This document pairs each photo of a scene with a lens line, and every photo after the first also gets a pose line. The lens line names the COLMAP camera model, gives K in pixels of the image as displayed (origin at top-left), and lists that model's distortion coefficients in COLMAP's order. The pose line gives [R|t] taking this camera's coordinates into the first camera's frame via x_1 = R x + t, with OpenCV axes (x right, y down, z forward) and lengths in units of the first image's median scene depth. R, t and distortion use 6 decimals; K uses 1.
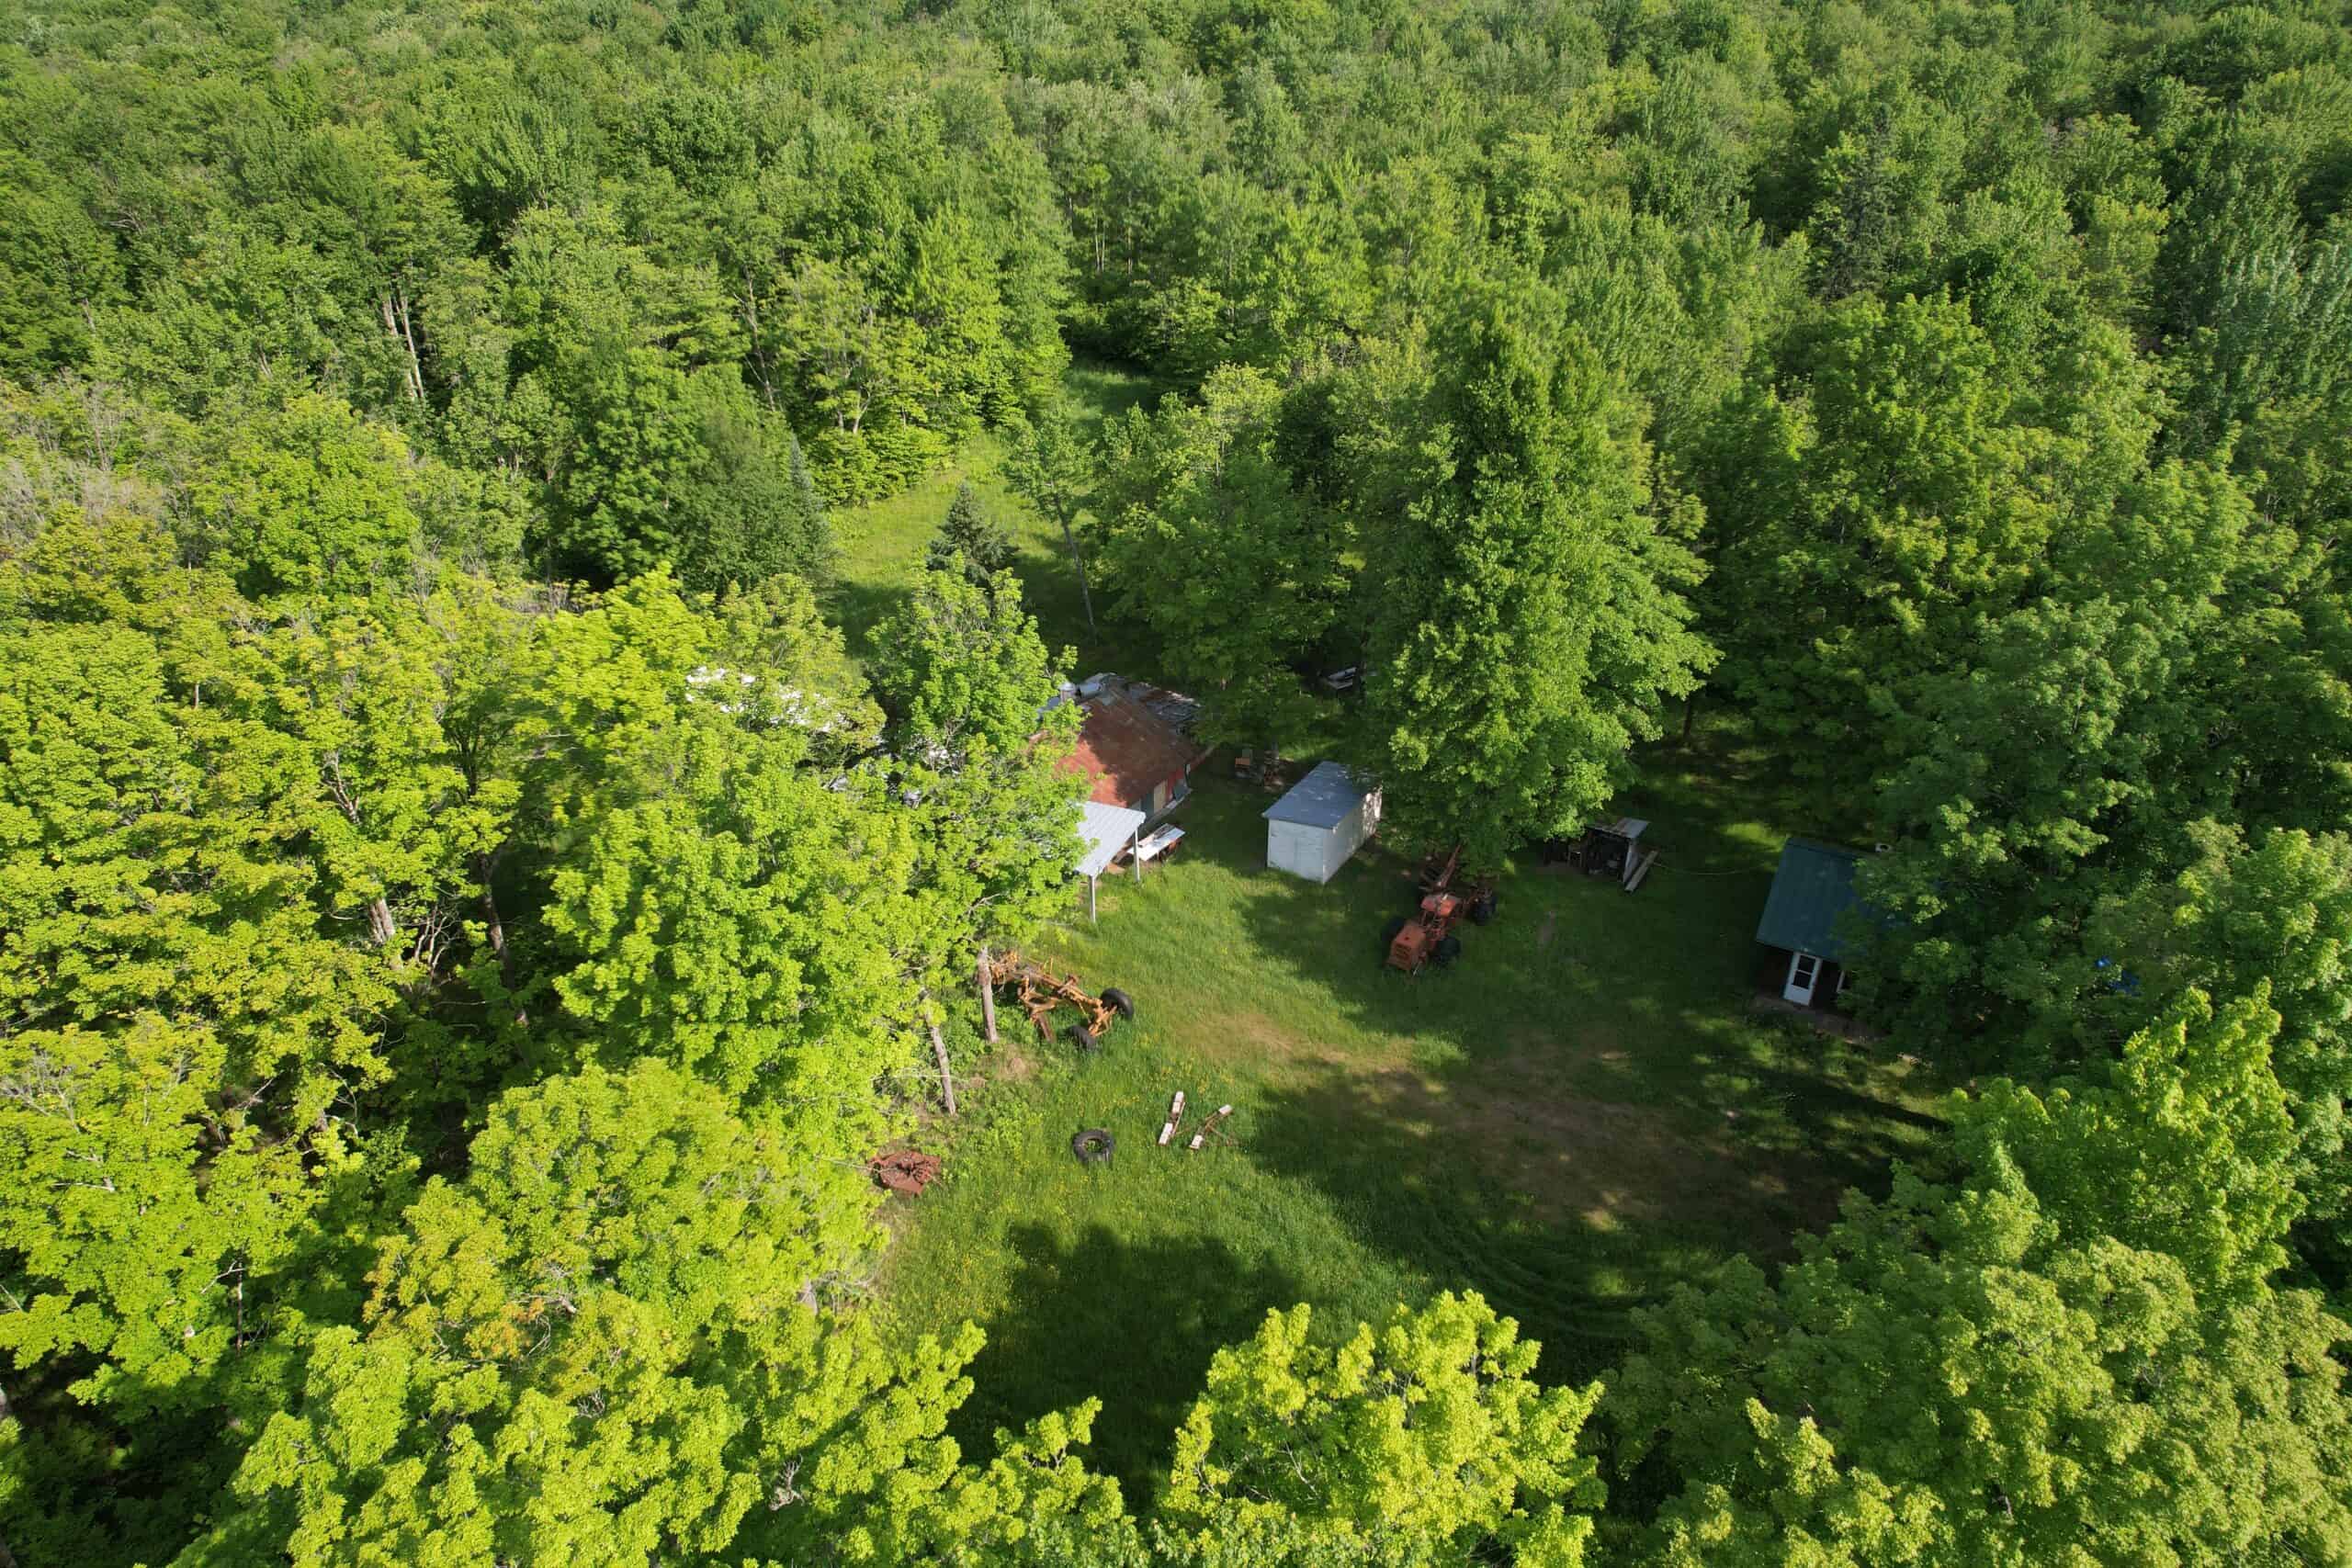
lens RADIAL K [[1512.0, 0, 1204.7], [0, 1512.0, 780.0], [0, 0, 1]] dist [0.000450, 0.000096]
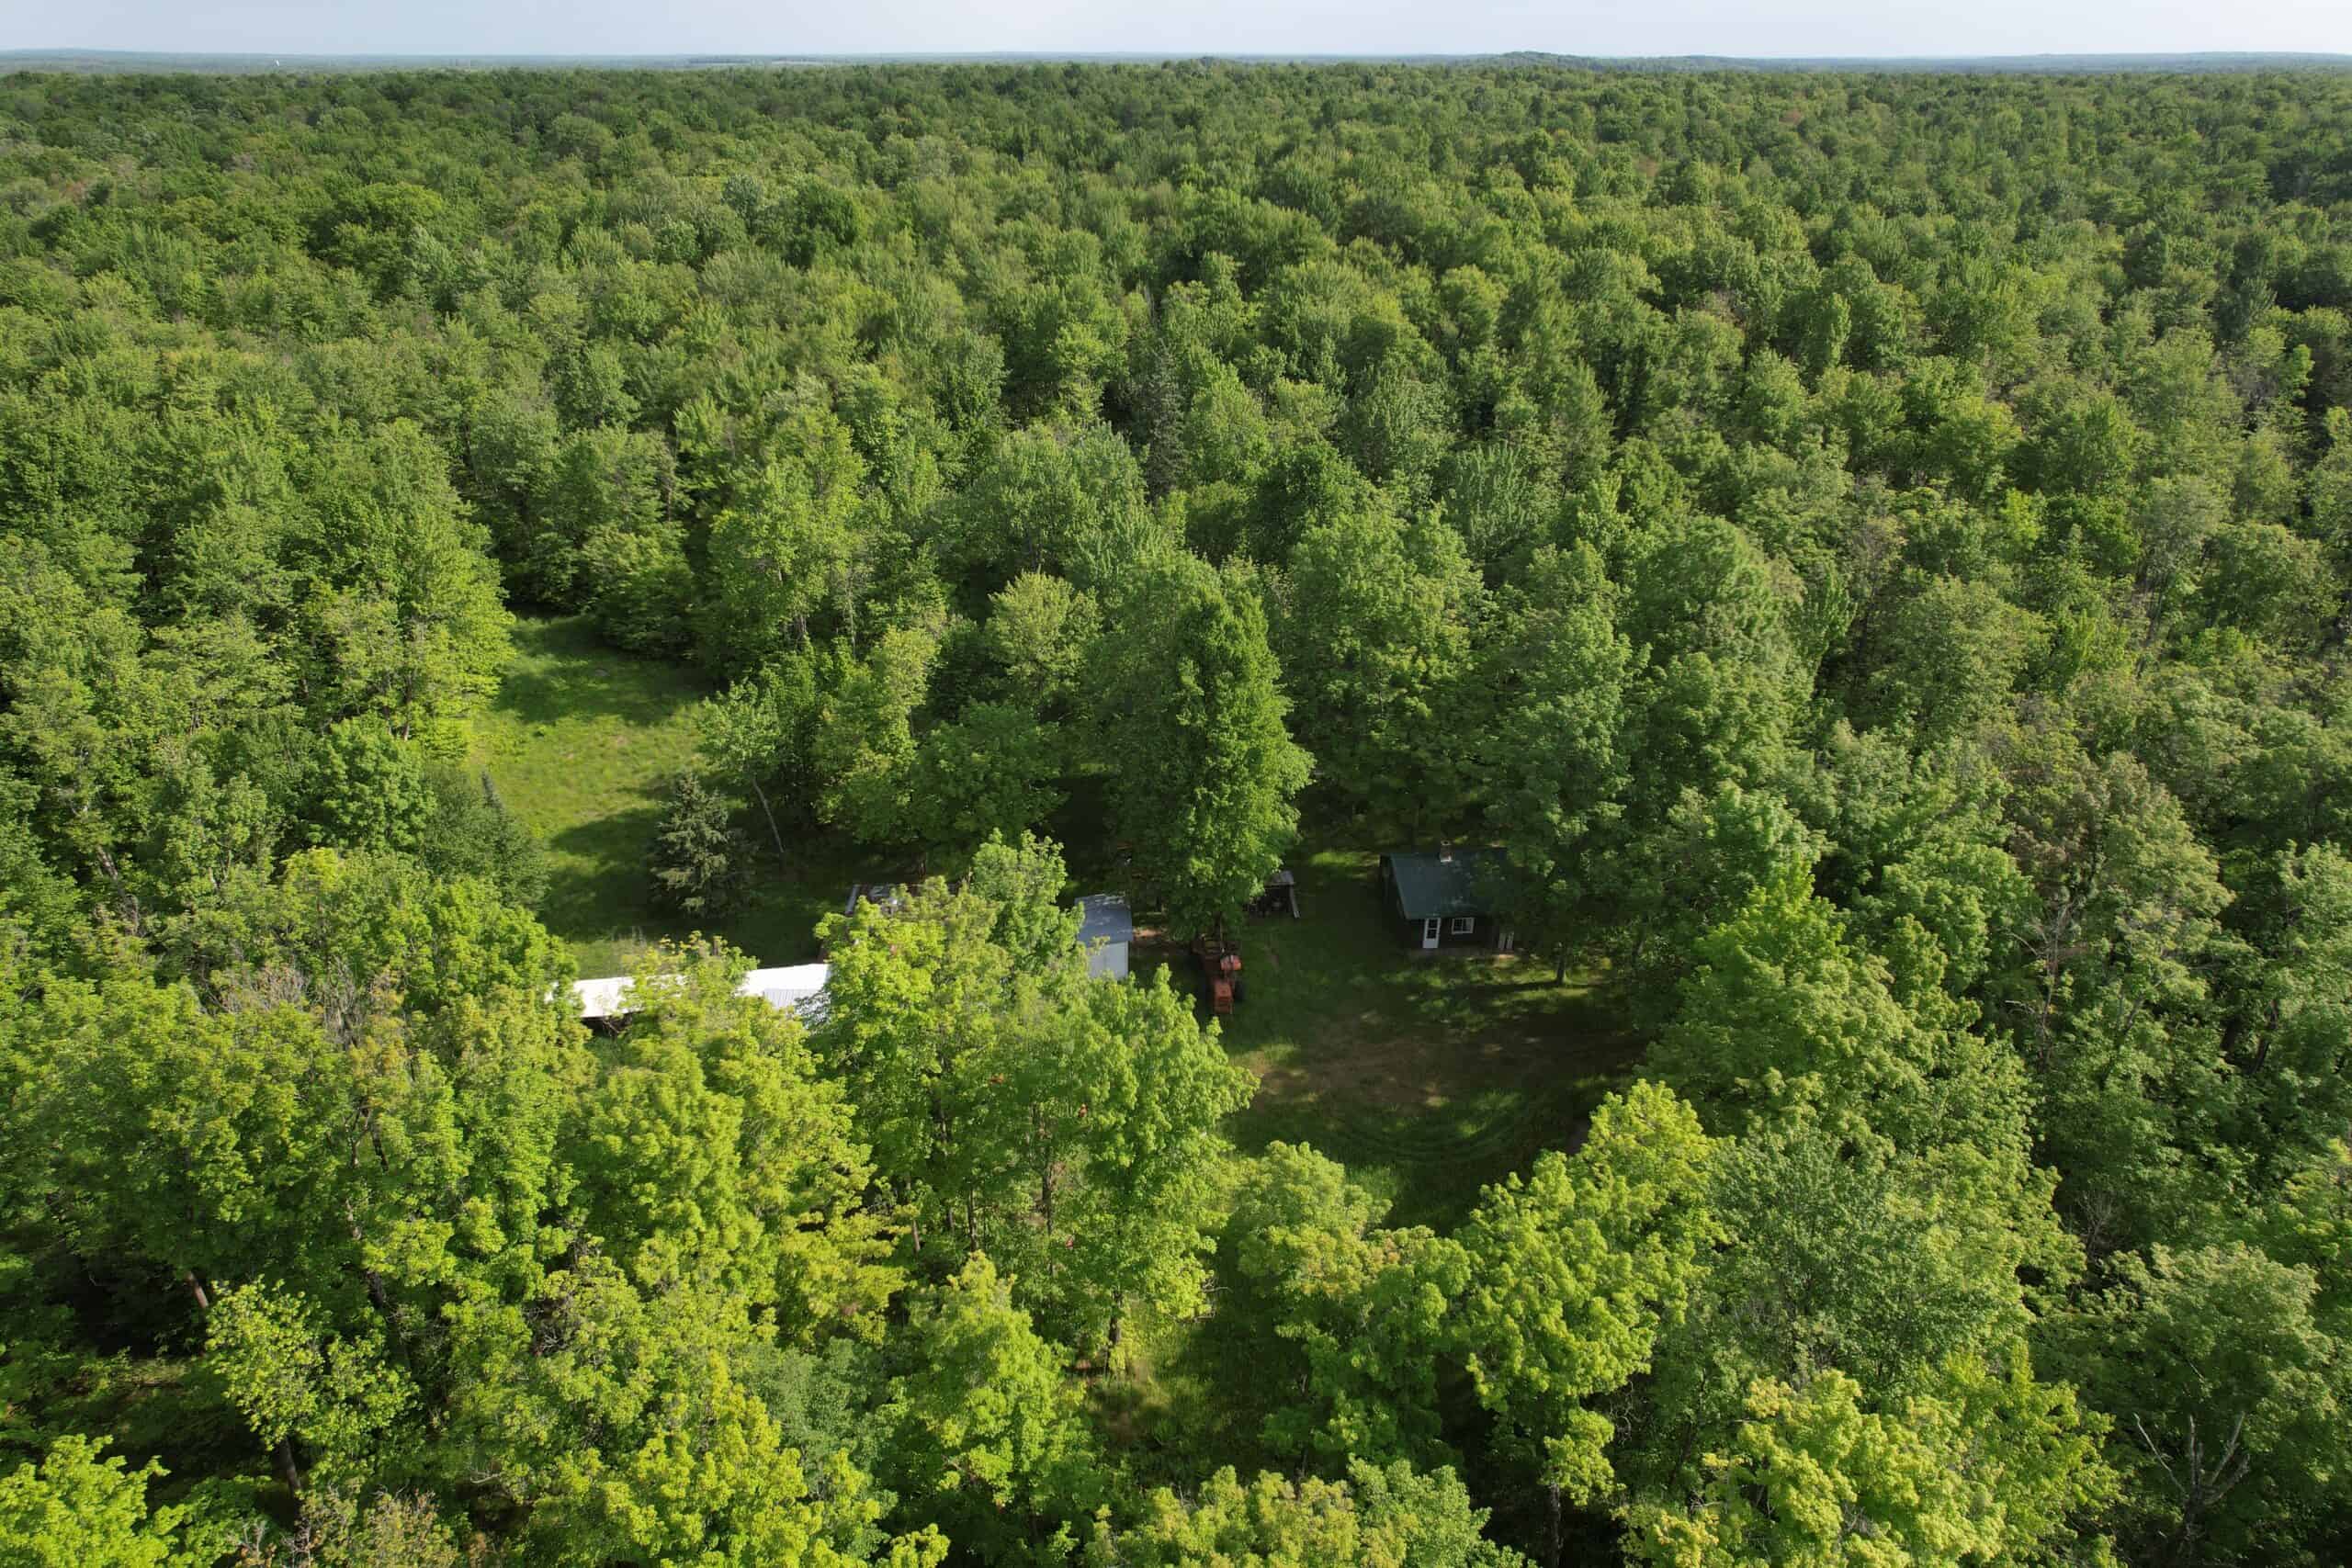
lens RADIAL K [[1516.3, 0, 1167.7], [0, 1516.3, 800.2], [0, 0, 1]] dist [-0.069917, 0.077296]
pose [[0.815296, -0.270516, 0.511970, -0.662722], [0.287471, 0.956603, 0.047663, -0.173141], [-0.502646, 0.108317, 0.857680, -0.290992]]
